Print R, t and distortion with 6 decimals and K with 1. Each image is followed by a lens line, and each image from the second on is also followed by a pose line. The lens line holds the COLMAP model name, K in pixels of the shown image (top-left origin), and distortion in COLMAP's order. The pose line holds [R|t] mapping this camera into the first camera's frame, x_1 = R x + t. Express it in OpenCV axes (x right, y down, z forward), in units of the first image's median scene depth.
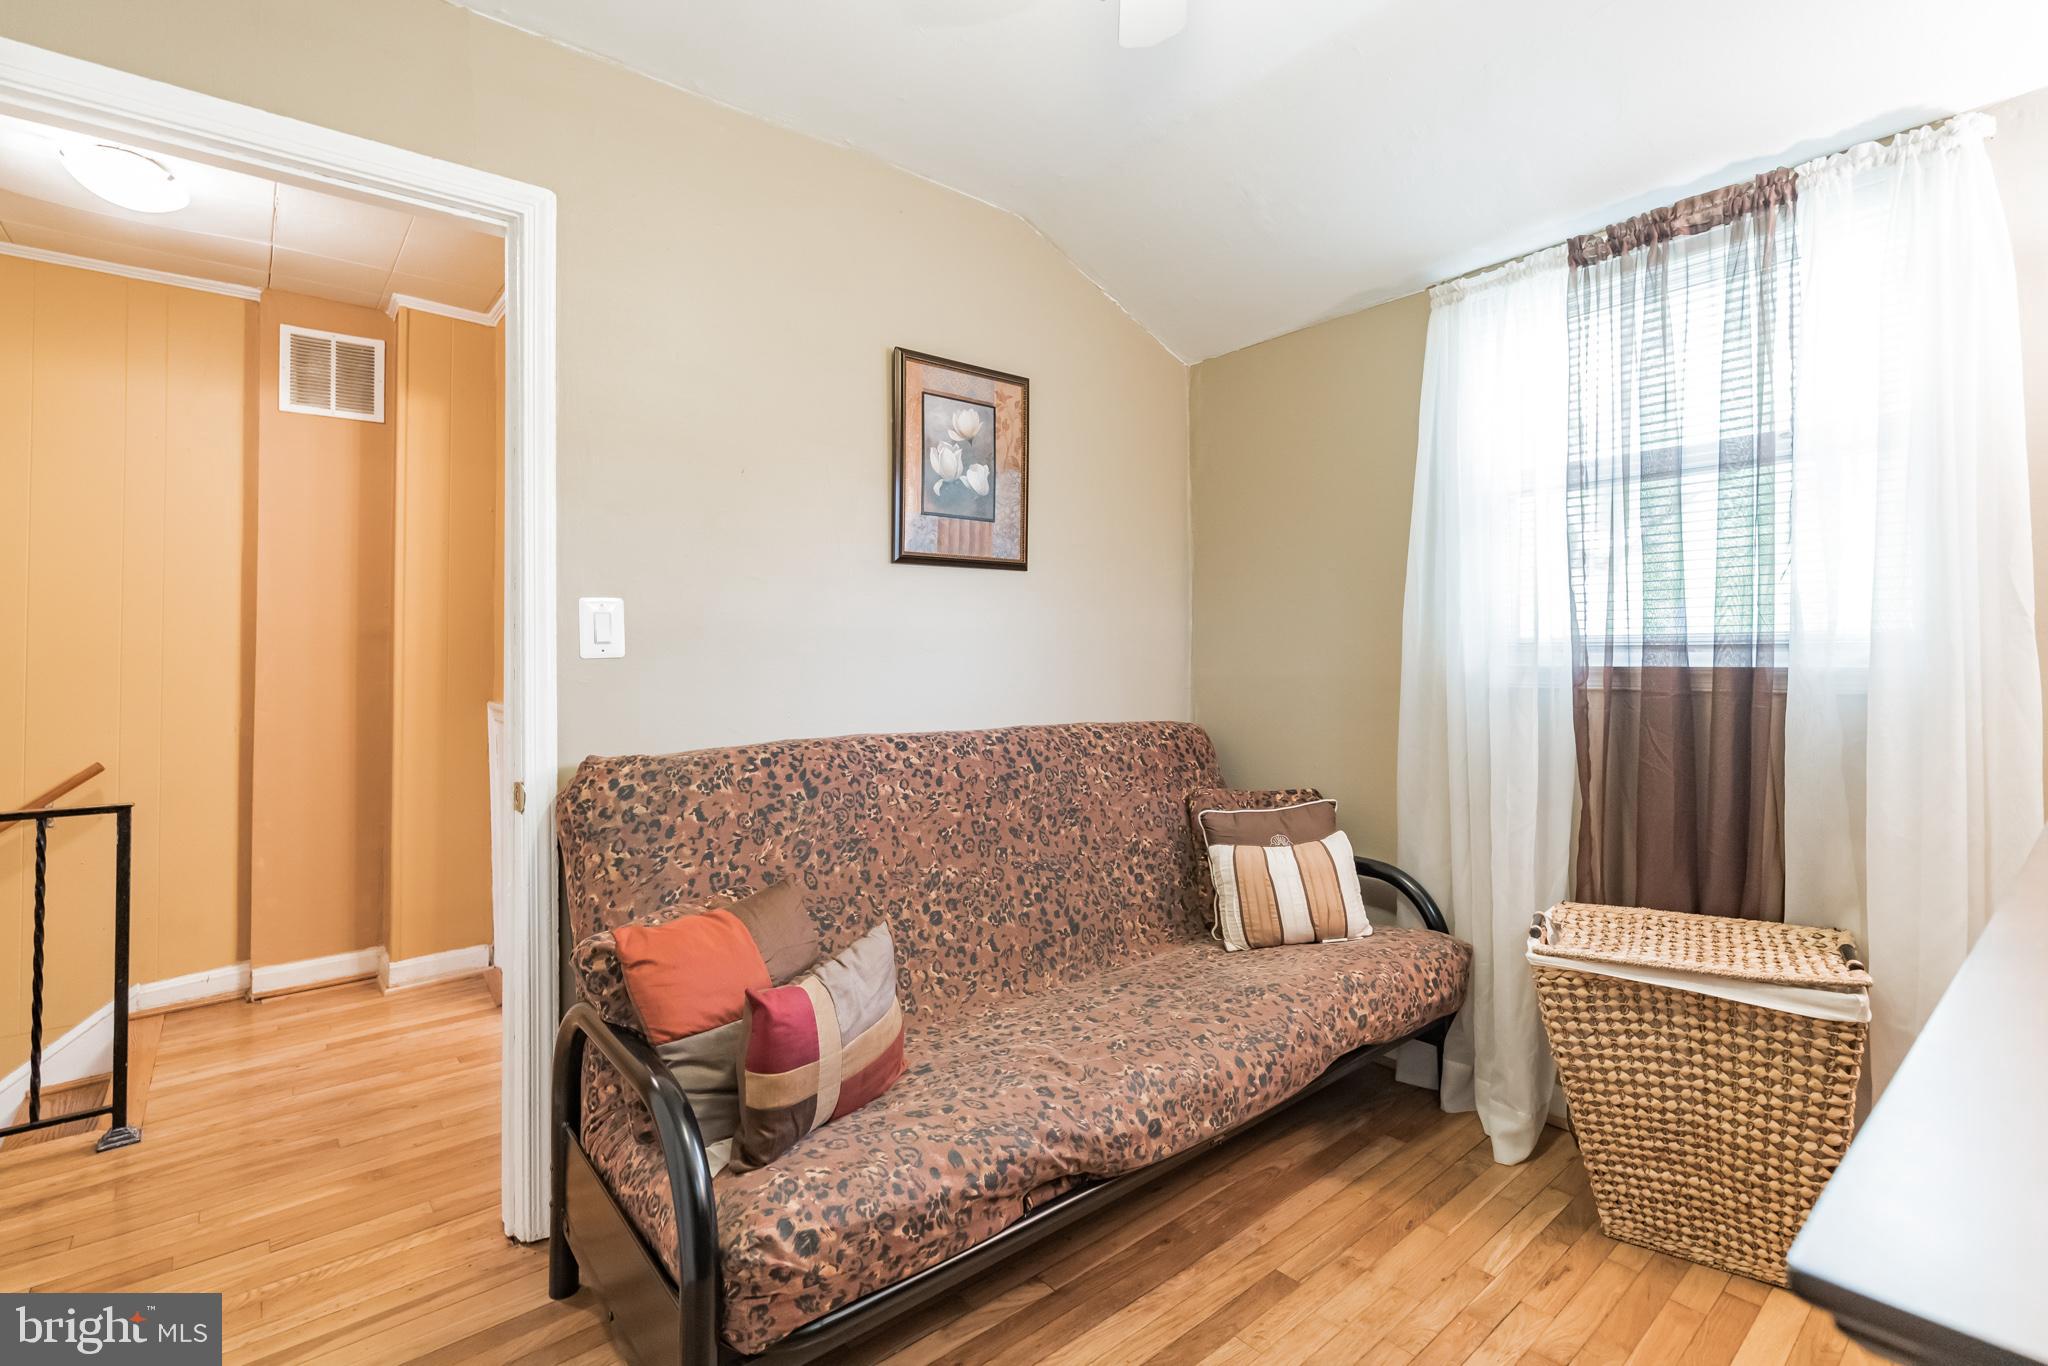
lens RADIAL K [[921.0, 0, 1027.8], [0, 921.0, 636.6], [0, 0, 1]] dist [-0.000475, -0.000146]
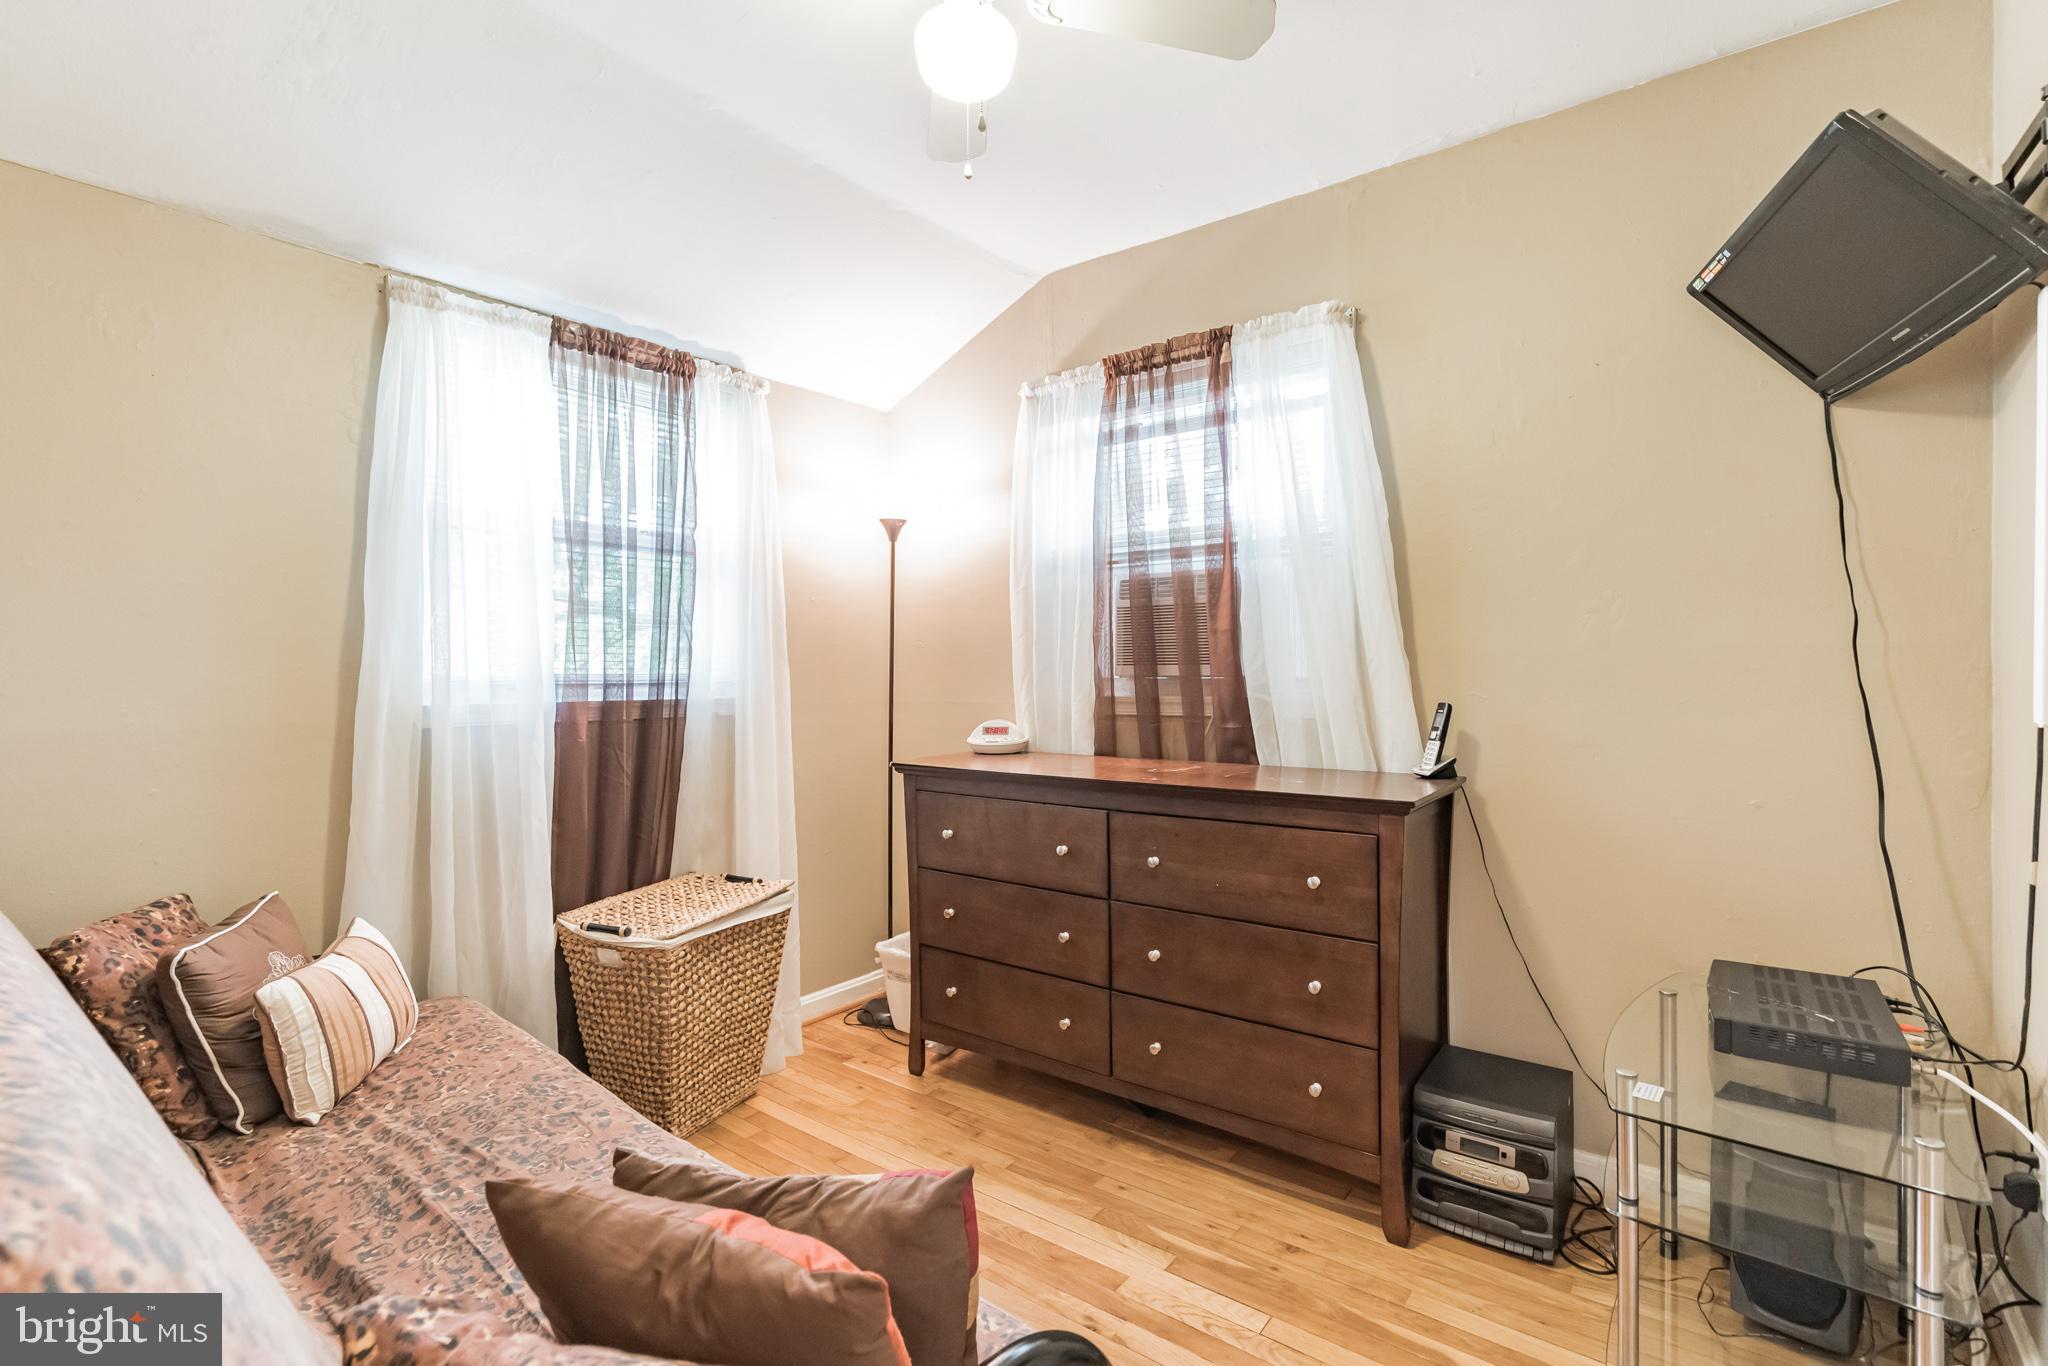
lens RADIAL K [[940.7, 0, 1024.0], [0, 940.7, 683.0], [0, 0, 1]] dist [0.000783, -0.000355]
pose [[-0.217994, 0.006511, 0.975928, -0.693509], [-0.005185, 0.999956, -0.007829, 0.016254], [-0.975936, -0.006767, -0.217951, 0.759470]]
